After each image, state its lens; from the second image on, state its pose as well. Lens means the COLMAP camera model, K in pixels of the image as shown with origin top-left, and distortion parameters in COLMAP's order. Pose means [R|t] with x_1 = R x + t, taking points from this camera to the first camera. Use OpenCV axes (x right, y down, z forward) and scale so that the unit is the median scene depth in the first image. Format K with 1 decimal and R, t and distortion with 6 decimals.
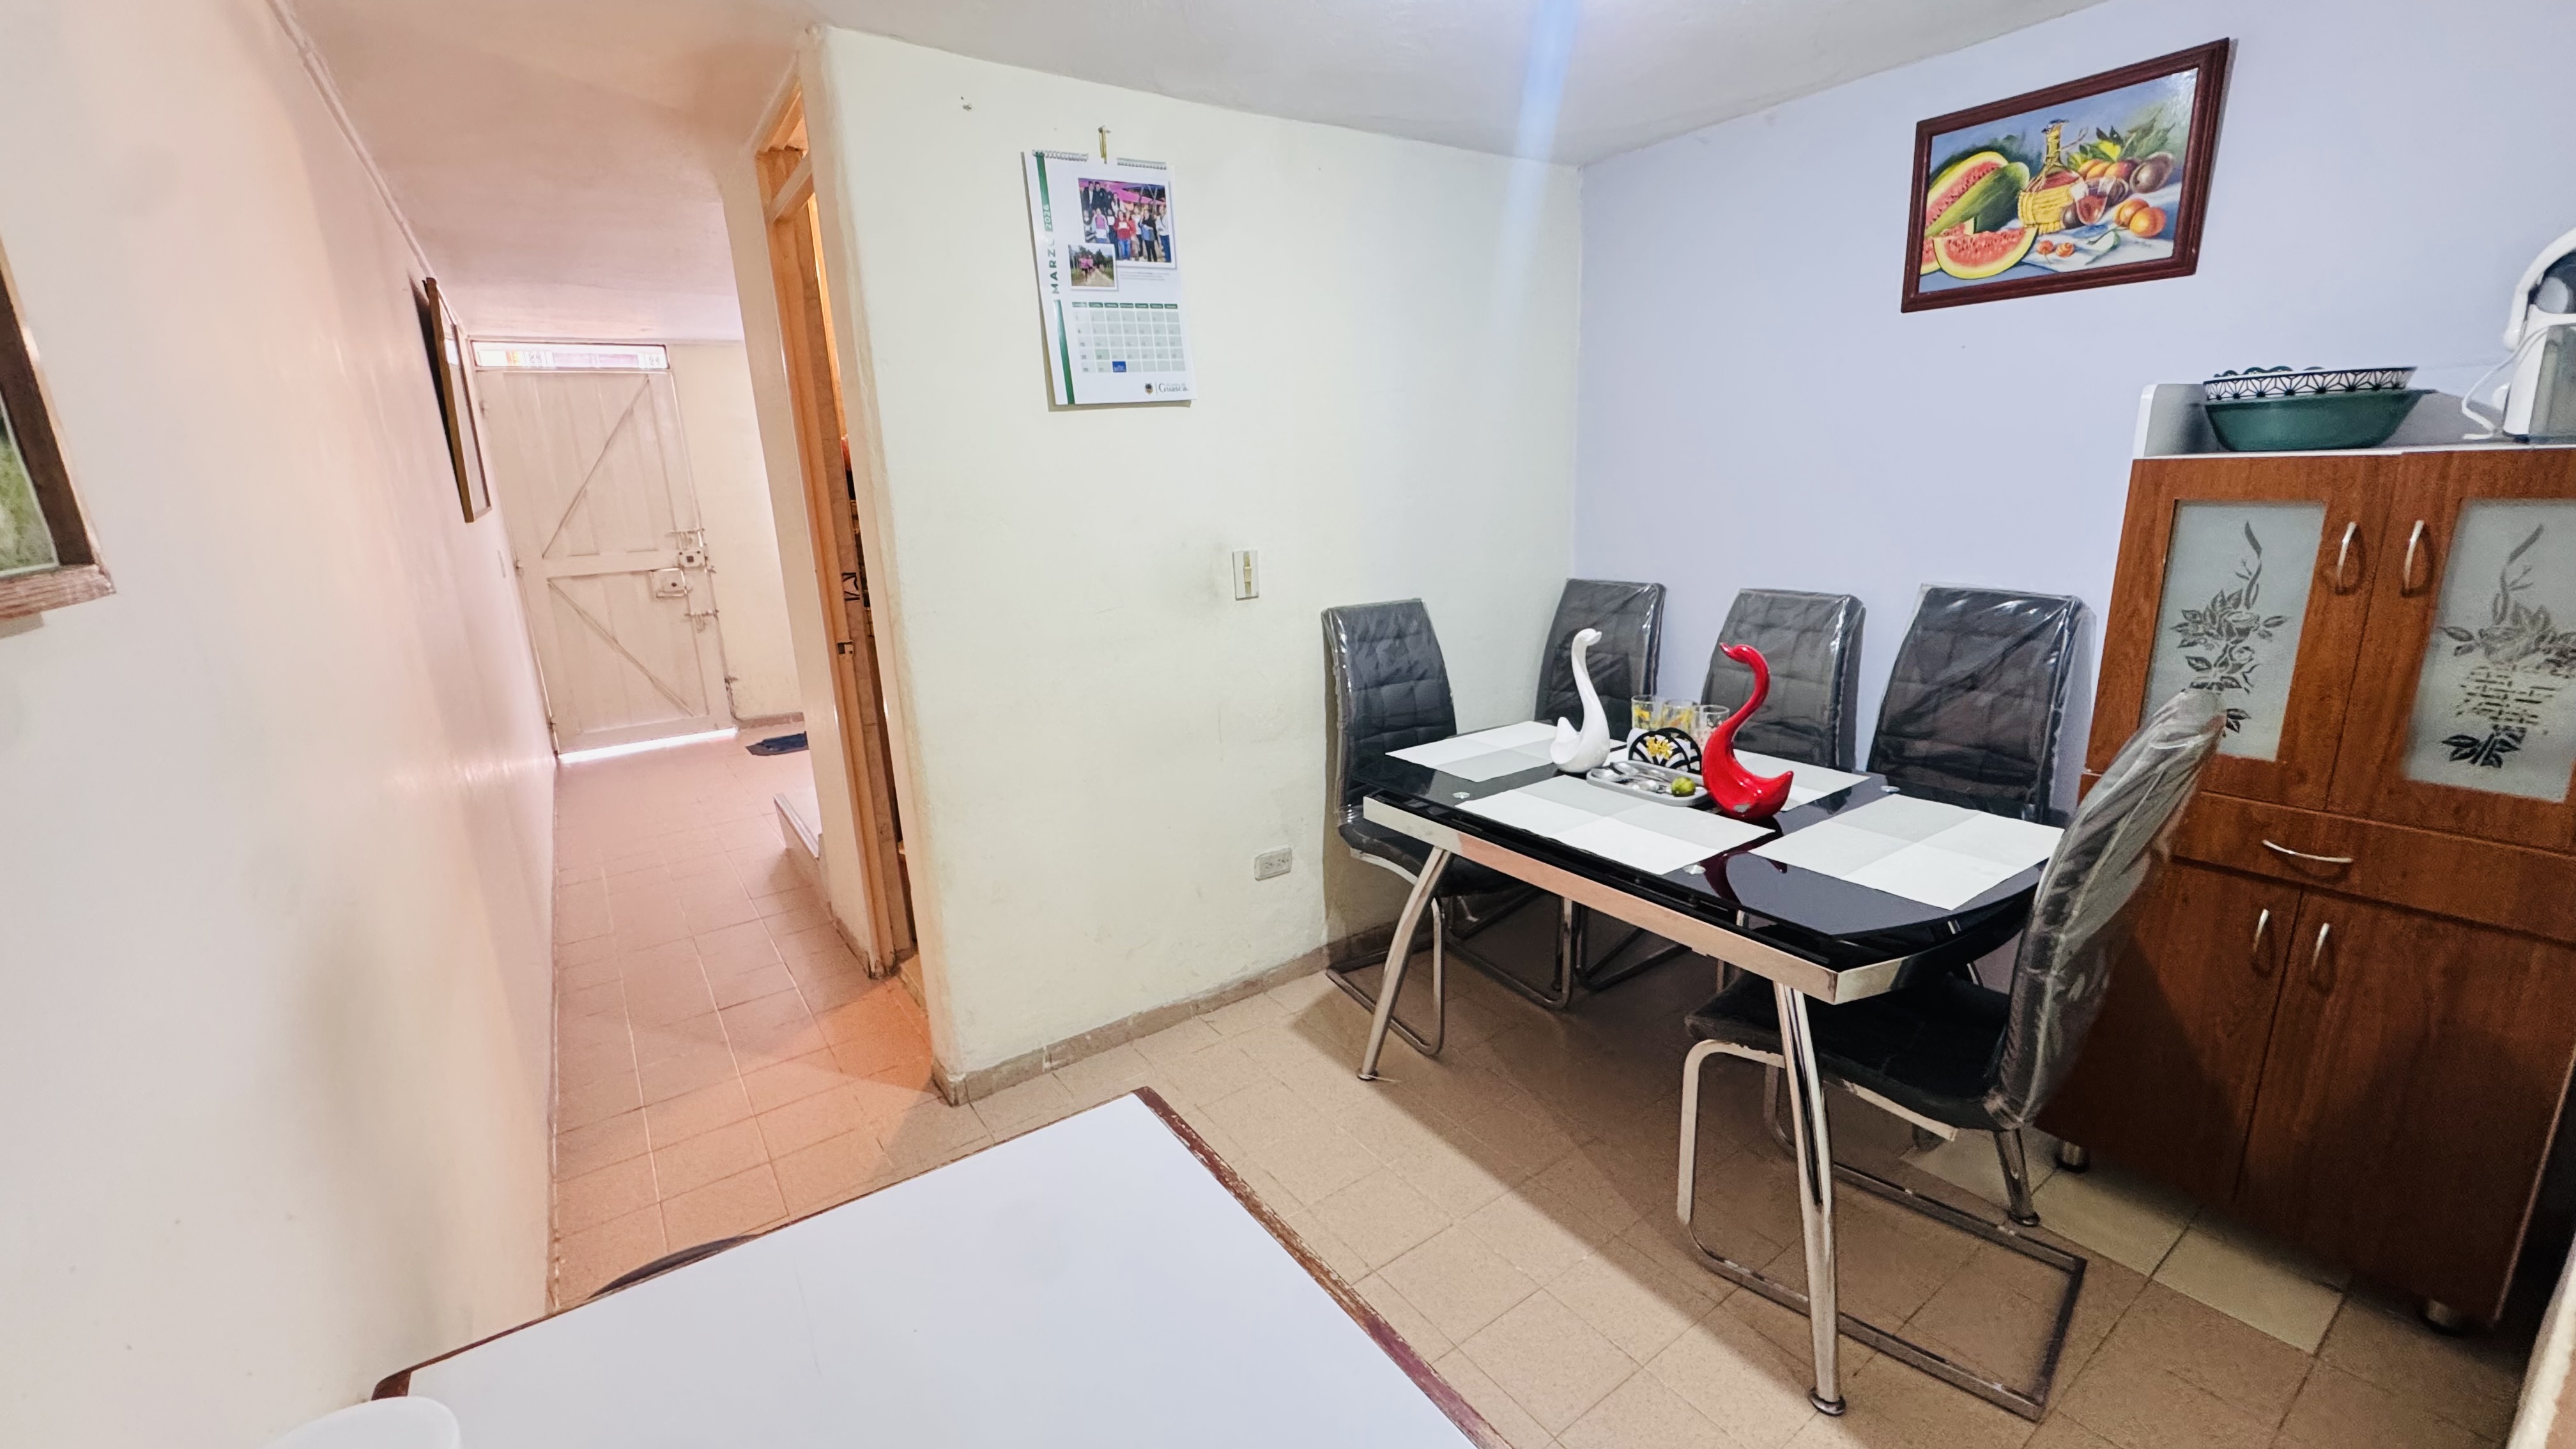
lens RADIAL K [[1028.5, 0, 1286.5], [0, 1028.5, 724.2], [0, 0, 1]] dist [-0.003920, 0.000112]
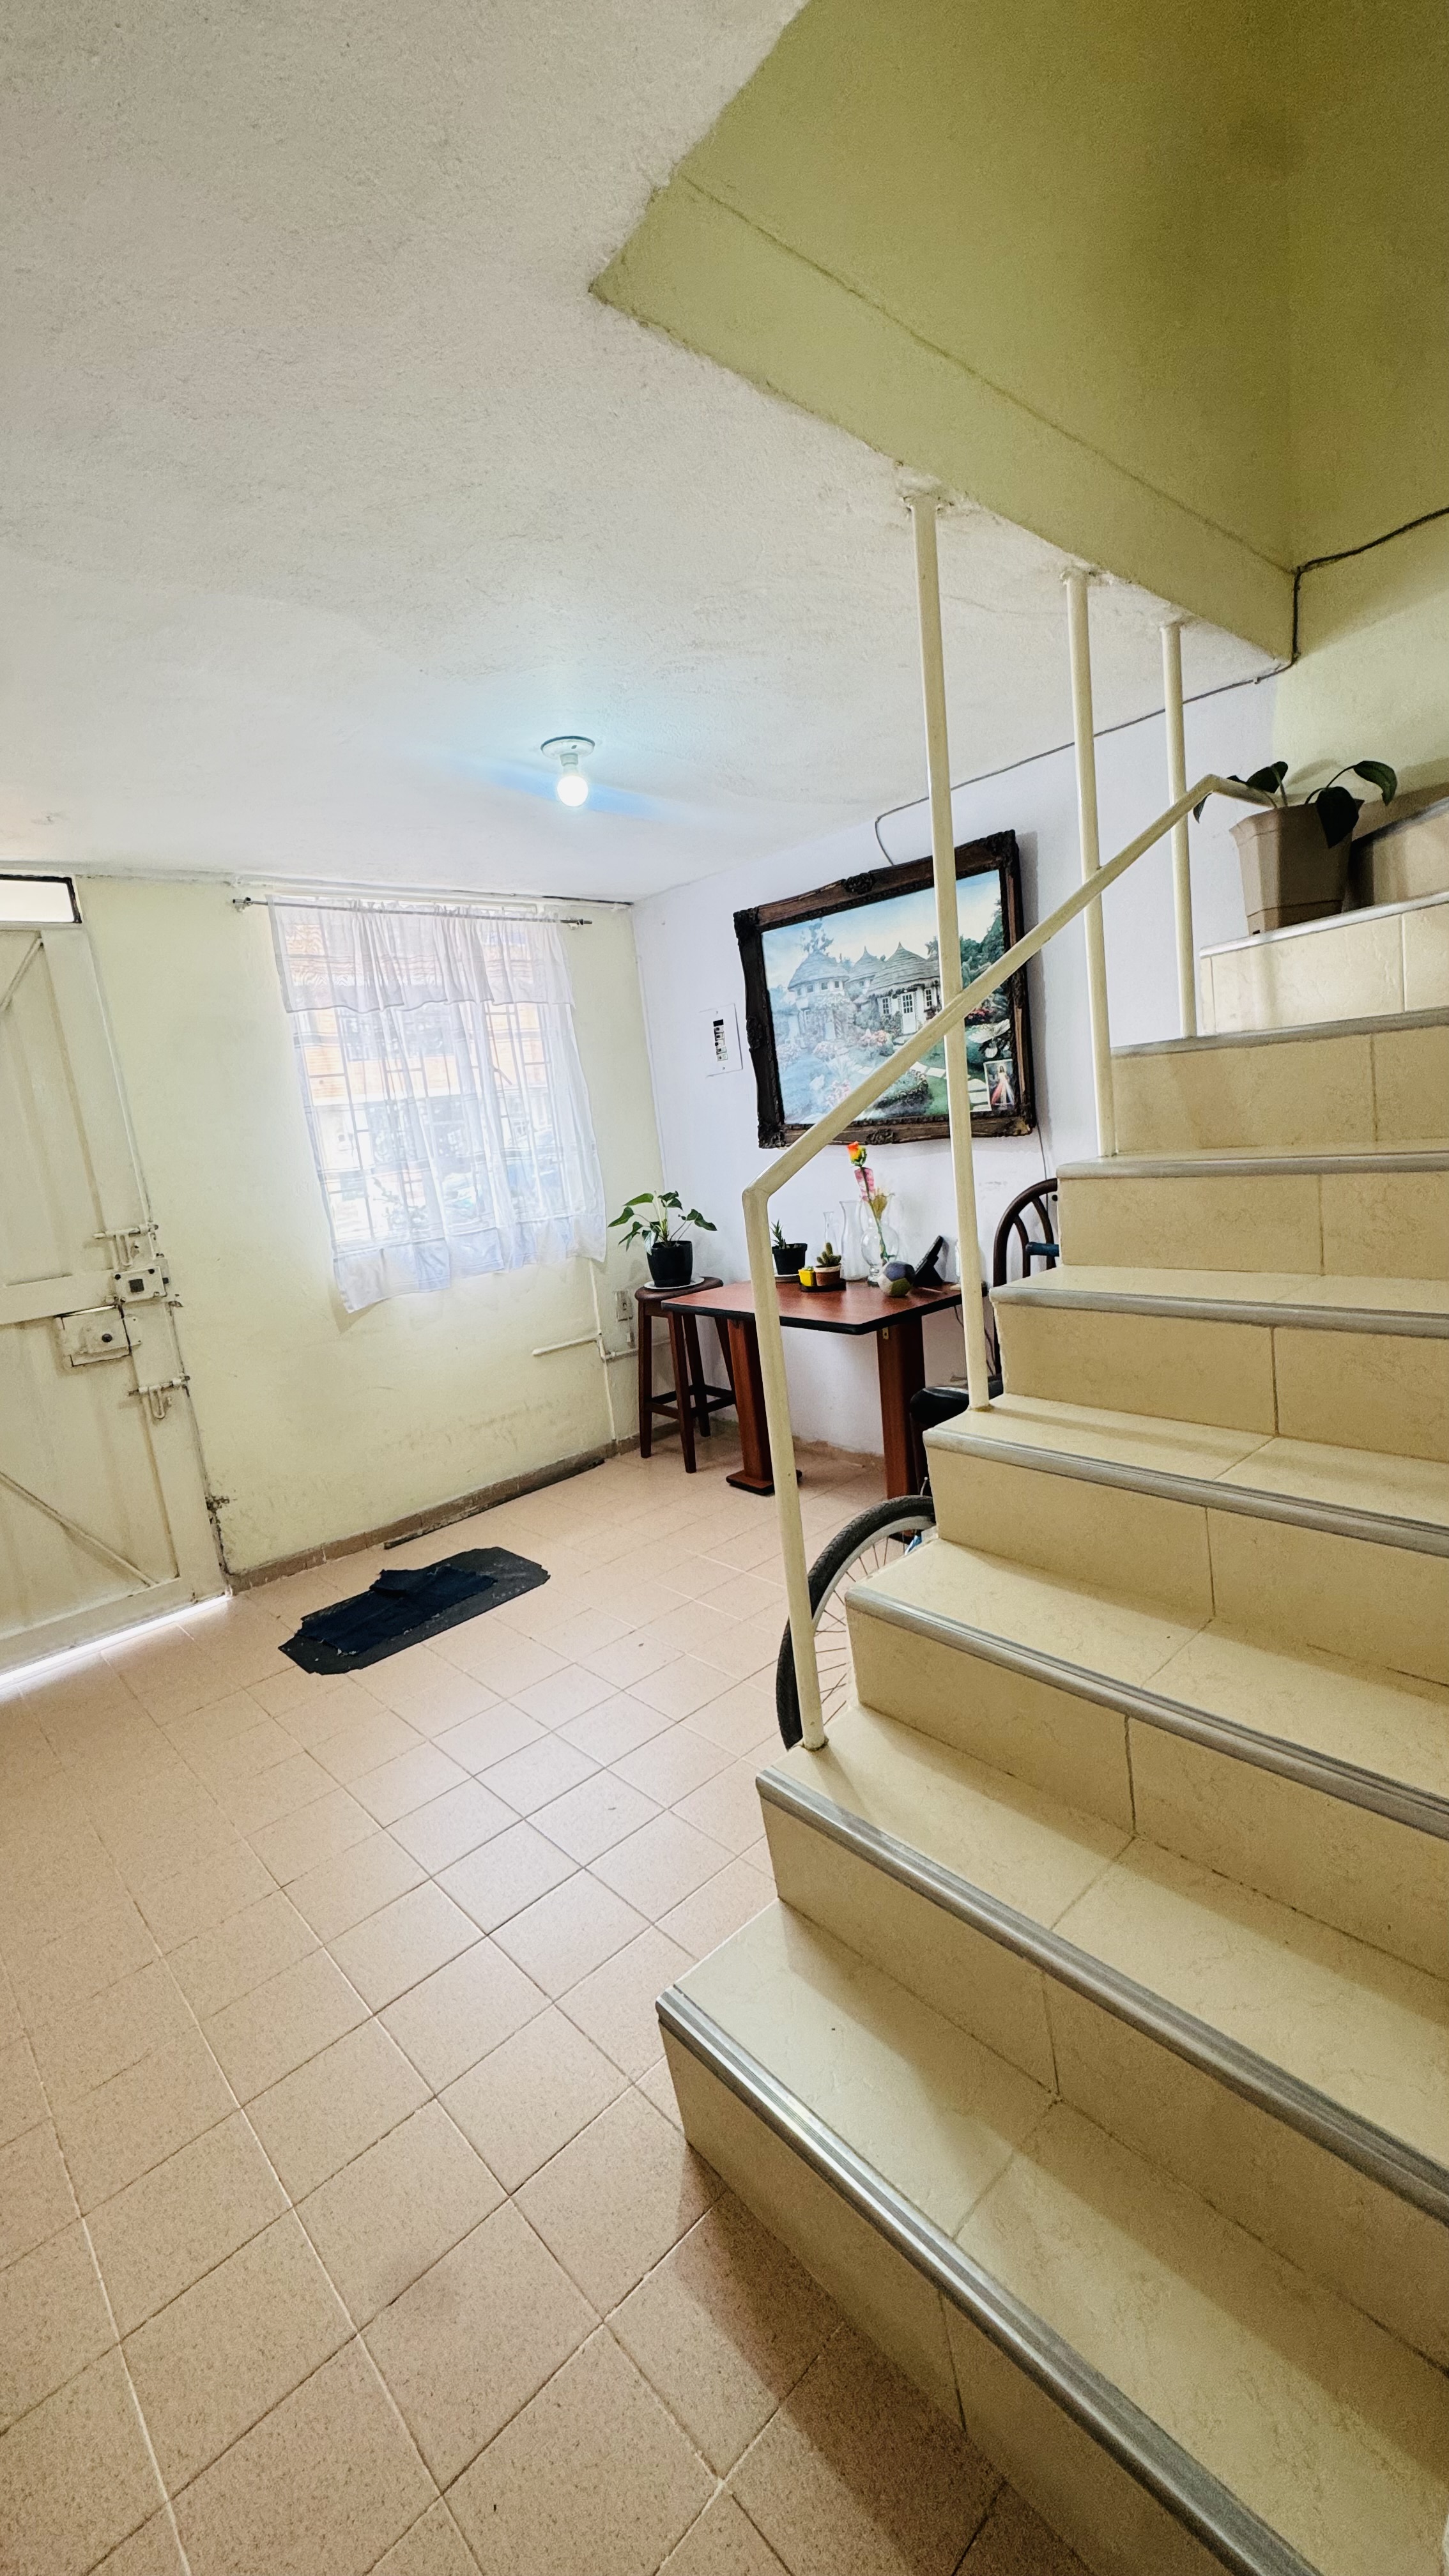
lens RADIAL K [[1028.5, 0, 718.8], [0, 1028.5, 1294.4], [0, 0, 1]] dist [-0.003920, 0.000112]
pose [[0.988848, -0.096142, 0.113735, -0.350327], [0.104351, 0.992174, -0.068563, -0.090555], [-0.106253, 0.079666, 0.991143, 0.459726]]
